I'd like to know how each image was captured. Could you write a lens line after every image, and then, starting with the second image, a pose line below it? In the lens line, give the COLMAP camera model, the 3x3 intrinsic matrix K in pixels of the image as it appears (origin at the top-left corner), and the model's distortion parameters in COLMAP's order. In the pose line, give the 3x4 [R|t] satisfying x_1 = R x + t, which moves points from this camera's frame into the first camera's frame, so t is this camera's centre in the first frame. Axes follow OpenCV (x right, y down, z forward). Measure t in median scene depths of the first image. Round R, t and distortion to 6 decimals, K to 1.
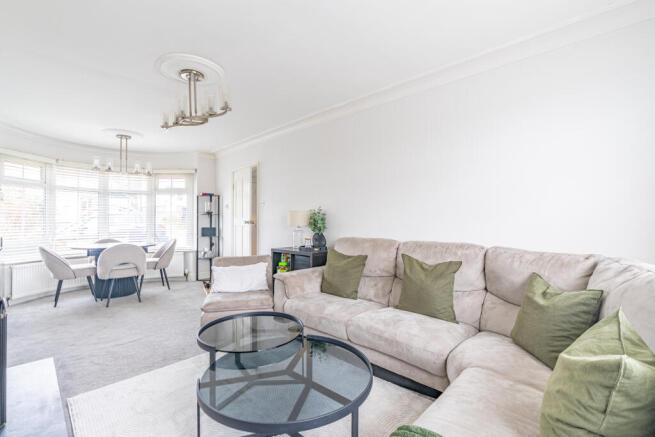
lens RADIAL K [[301.6, 0, 329.7], [0, 301.6, 216.8], [0, 0, 1]] dist [-0.011211, -0.000206]
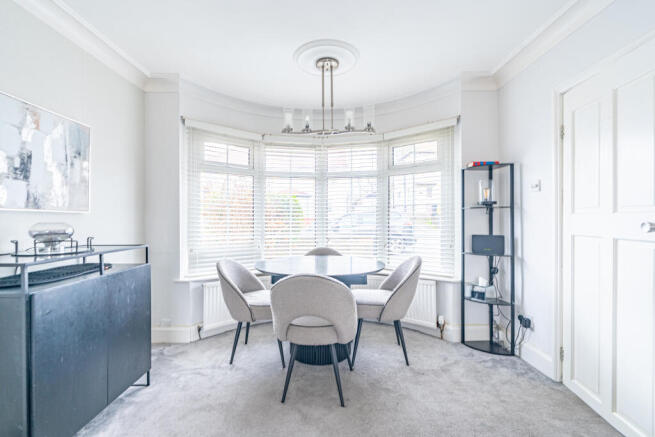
lens RADIAL K [[301.6, 0, 329.7], [0, 301.6, 216.8], [0, 0, 1]] dist [-0.011211, -0.000206]
pose [[0.706321, 0.000187, -0.707892, -0.246509], [0.008628, 0.999923, 0.008873, 0.000931], [0.707840, -0.012374, 0.706265, 0.503546]]
